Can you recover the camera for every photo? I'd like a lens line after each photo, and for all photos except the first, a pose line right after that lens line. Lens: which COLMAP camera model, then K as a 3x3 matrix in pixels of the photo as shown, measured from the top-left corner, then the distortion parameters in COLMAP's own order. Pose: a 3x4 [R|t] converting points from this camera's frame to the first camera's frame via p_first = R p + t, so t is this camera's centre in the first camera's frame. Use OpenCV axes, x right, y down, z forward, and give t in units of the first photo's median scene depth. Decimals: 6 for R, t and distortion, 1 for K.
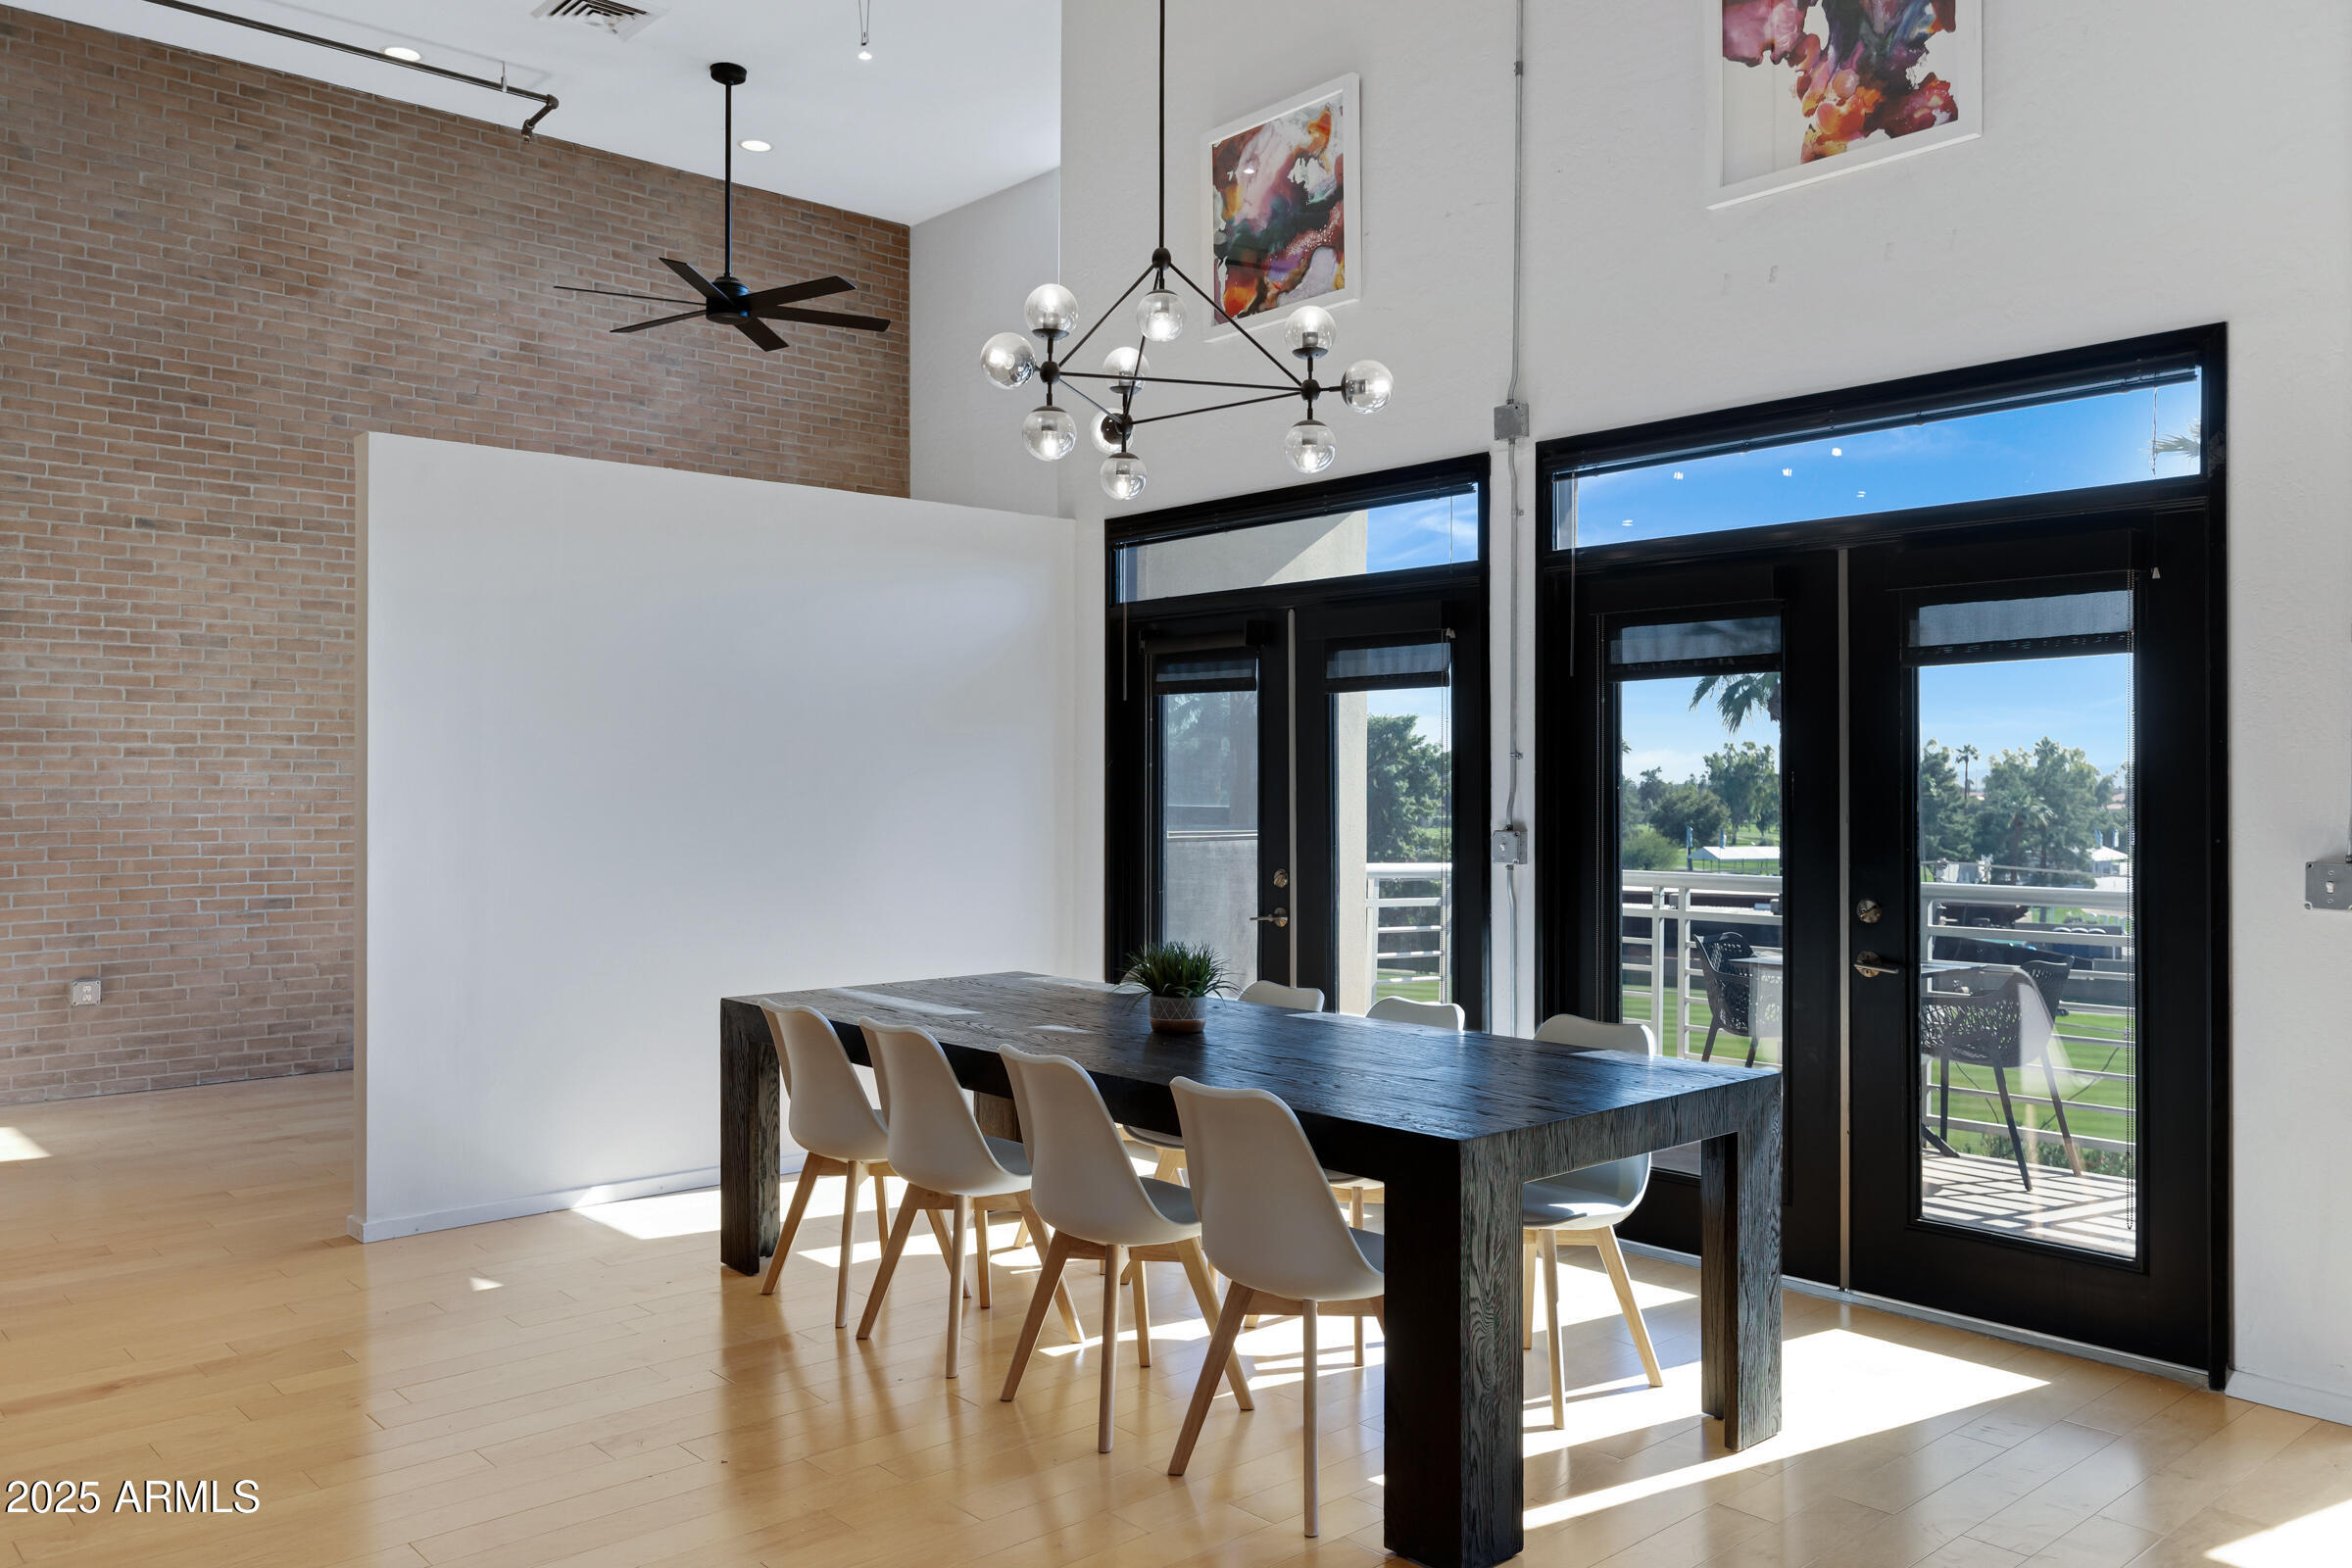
lens RADIAL K [[1796.2, 0, 1172.5], [0, 1796.2, 773.8], [0, 0, 1]] dist [0.003454, -0.004686]
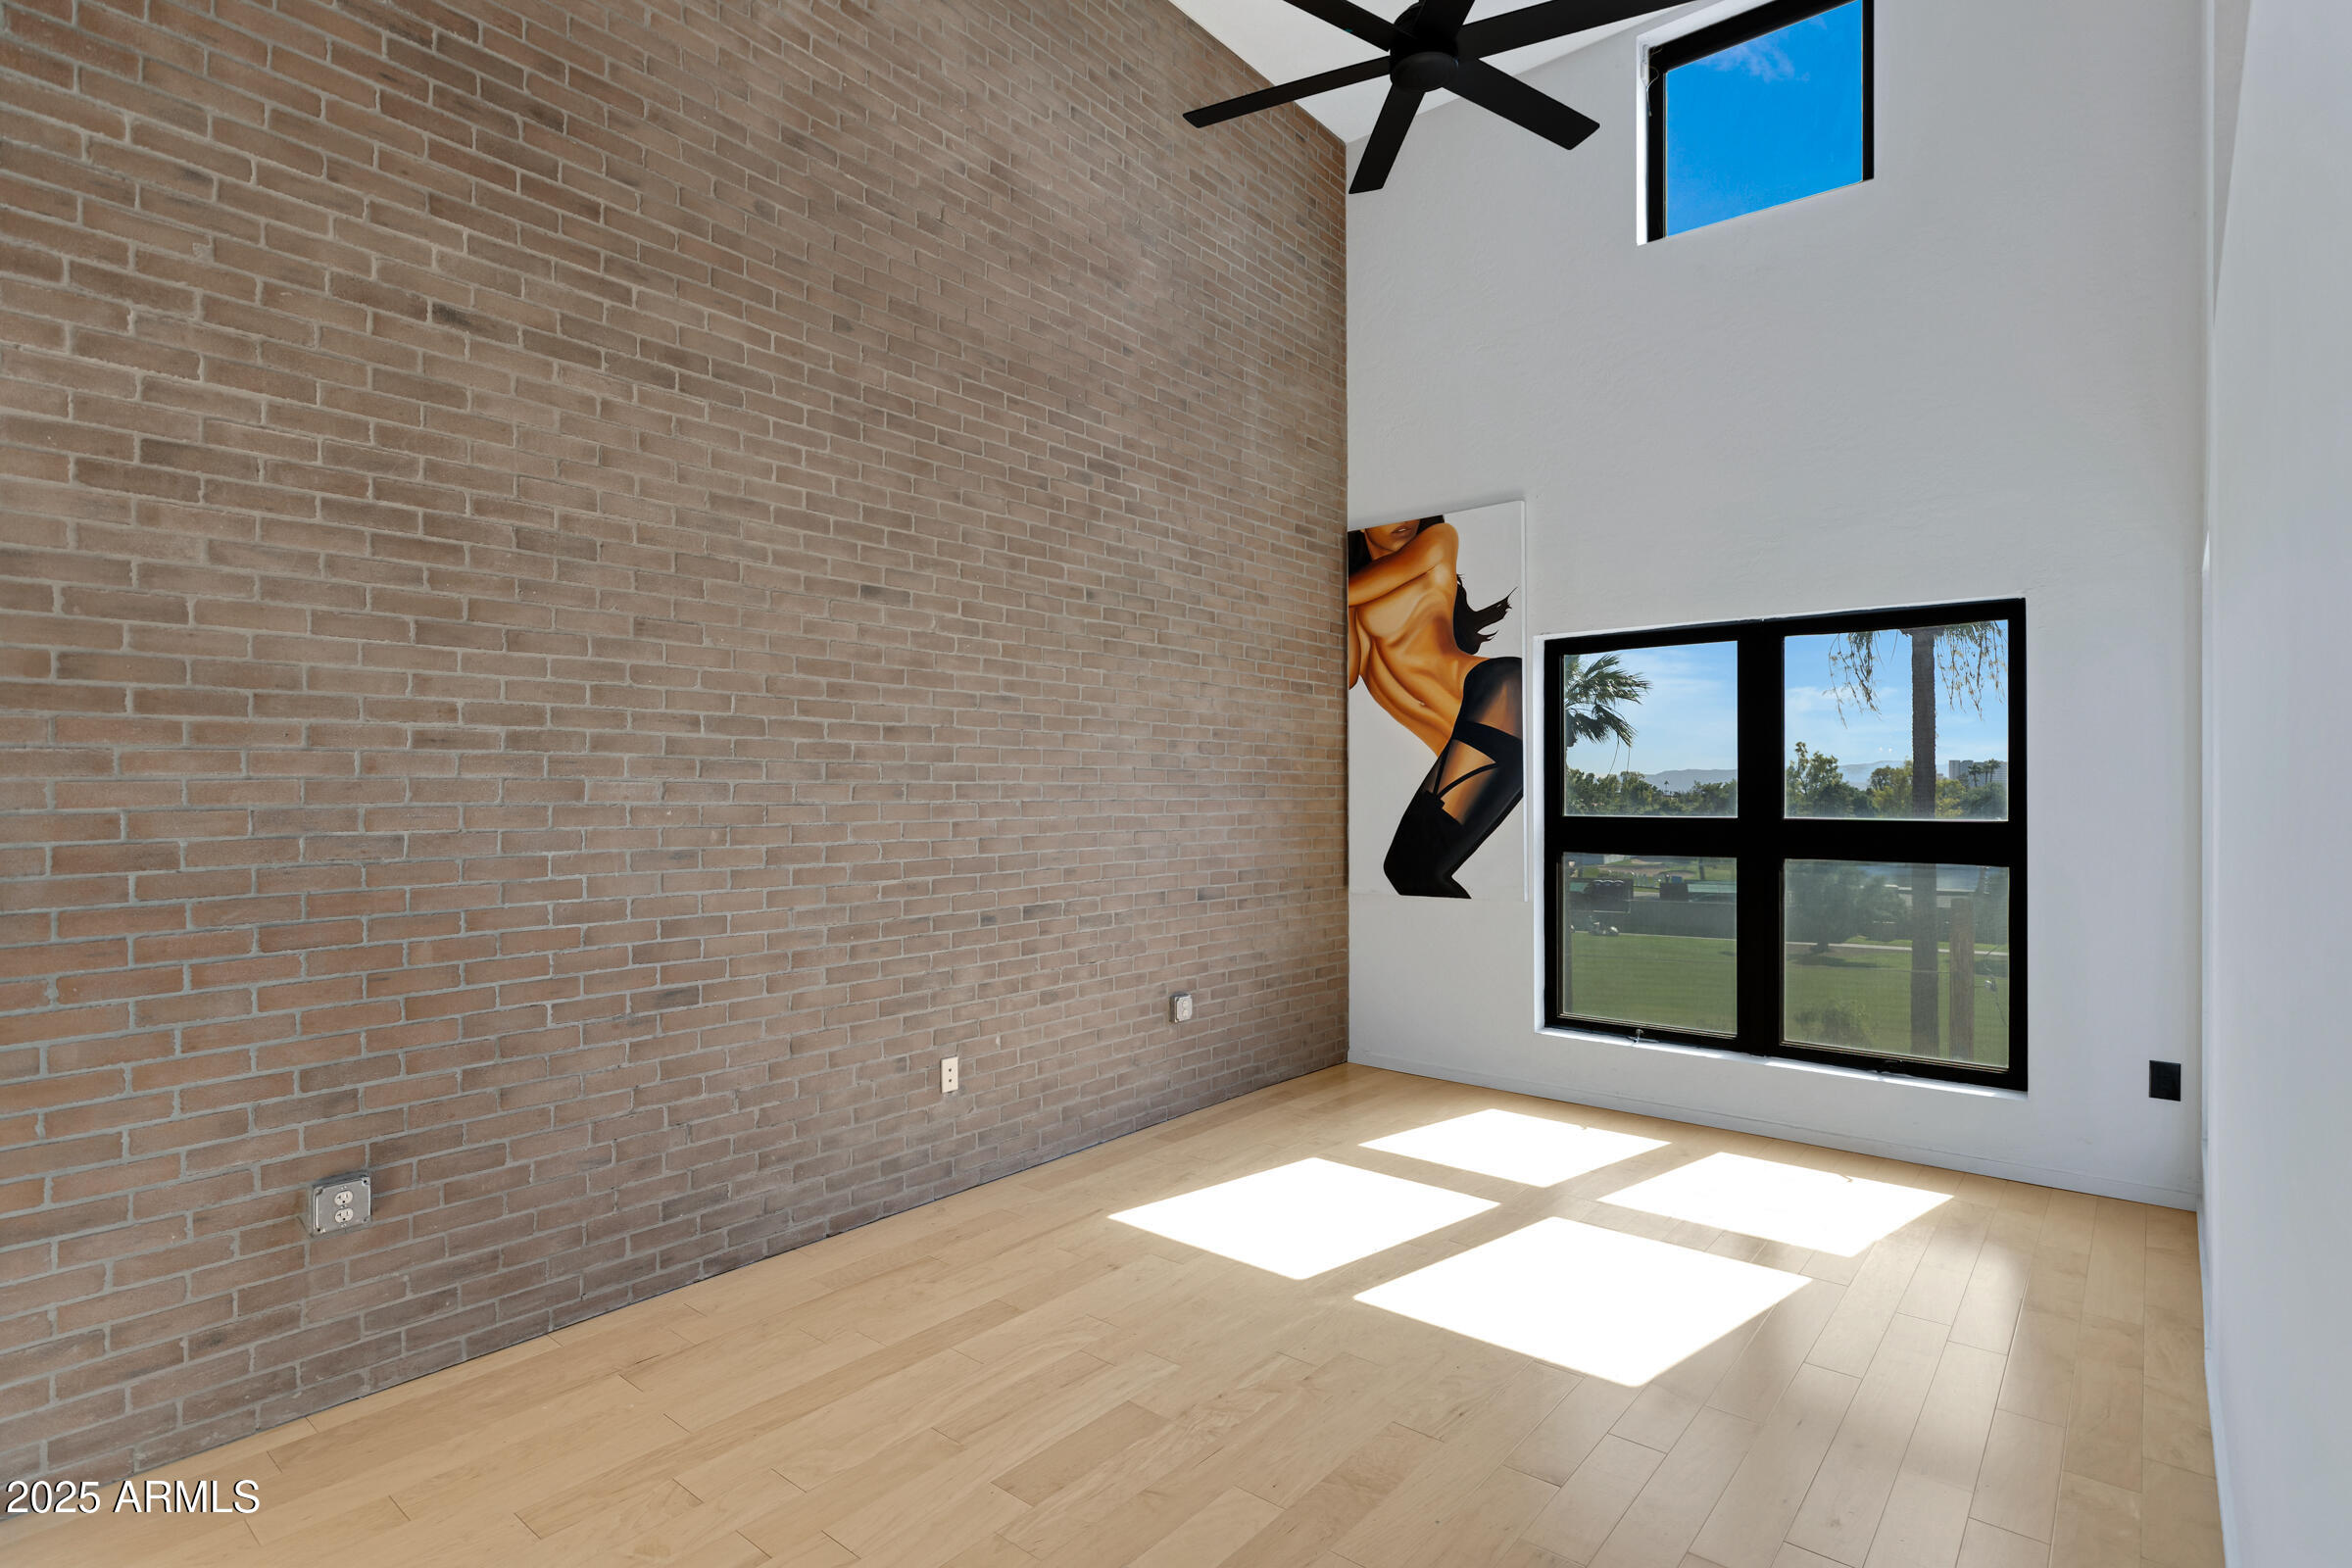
lens RADIAL K [[1153.4, 0, 1197.6], [0, 1153.4, 788.5], [0, 0, 1]] dist [-0.005078, 0.000961]
pose [[0.987267, -0.003129, 0.159044, -0.401919], [0.002770, 0.999993, 0.002476, 0.002464], [-0.159051, -0.002004, 0.987268, 0.617073]]
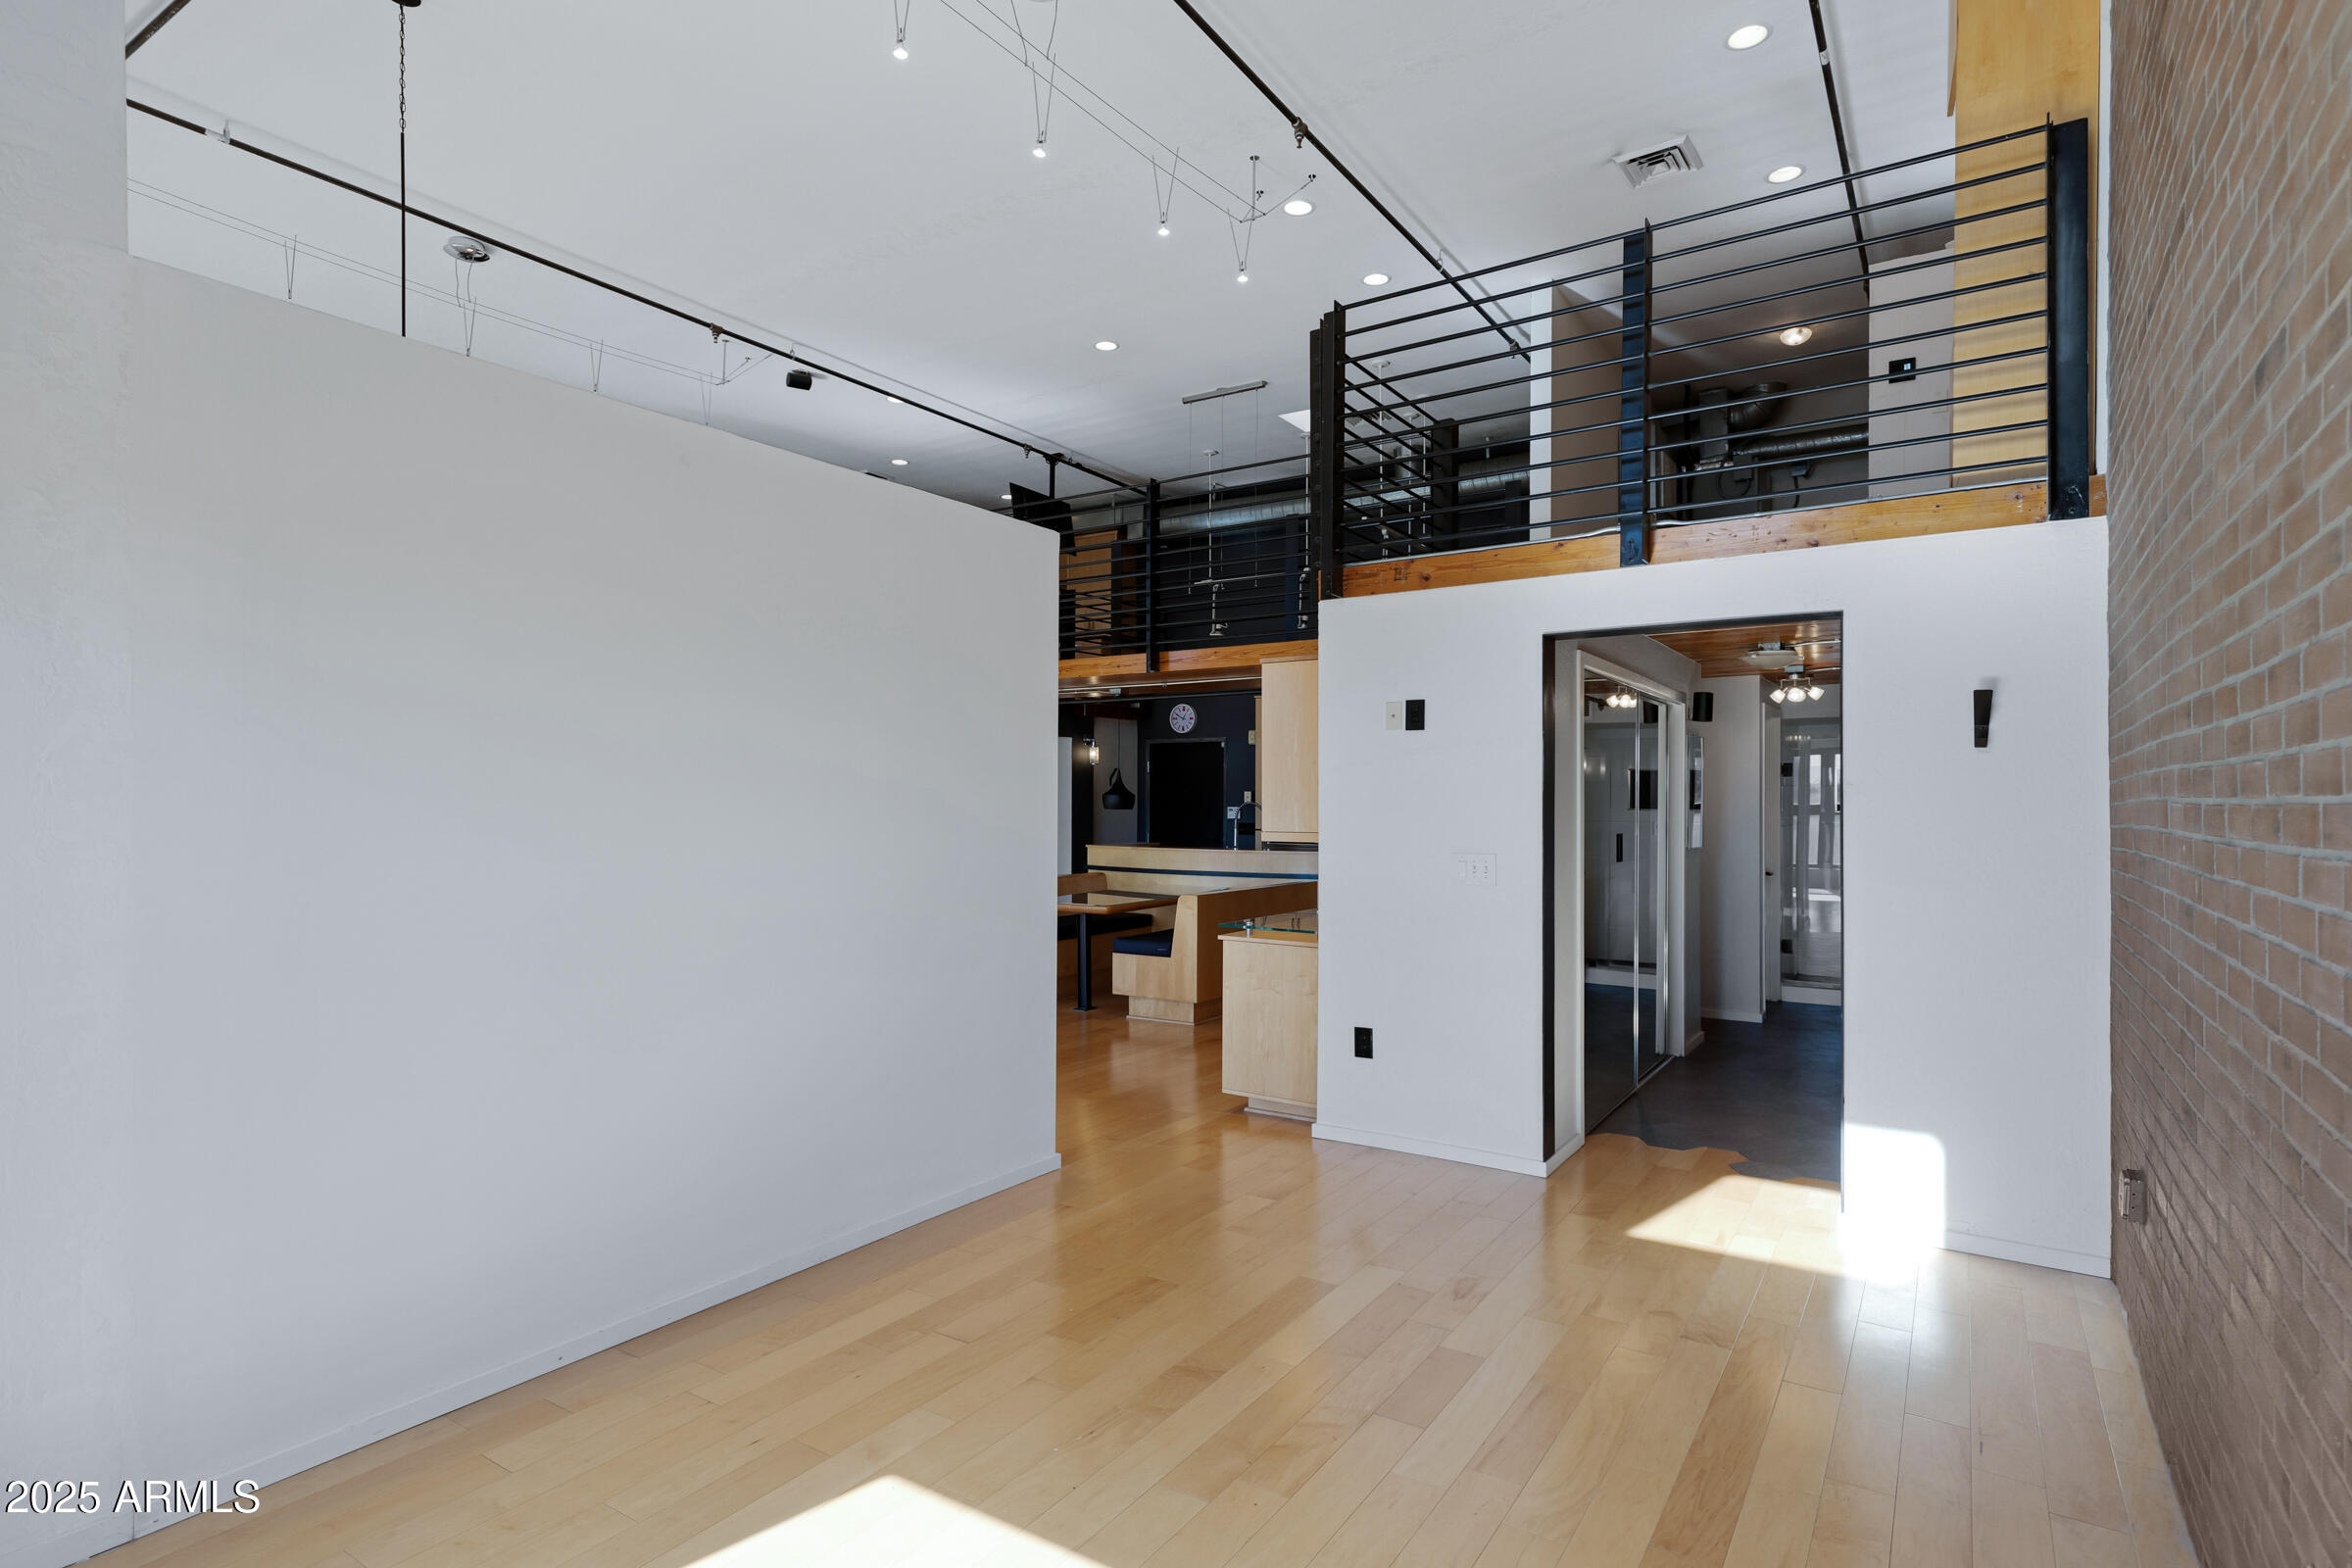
lens RADIAL K [[1153.4, 0, 1175.1], [0, 1153.4, 790.6], [0, 0, 1]] dist [-0.005078, 0.000961]
pose [[-0.965150, -0.008341, -0.261564, -0.209668], [-0.007367, 0.999962, -0.004703, -0.001065], [0.261593, -0.002612, -0.965175, 1.255464]]
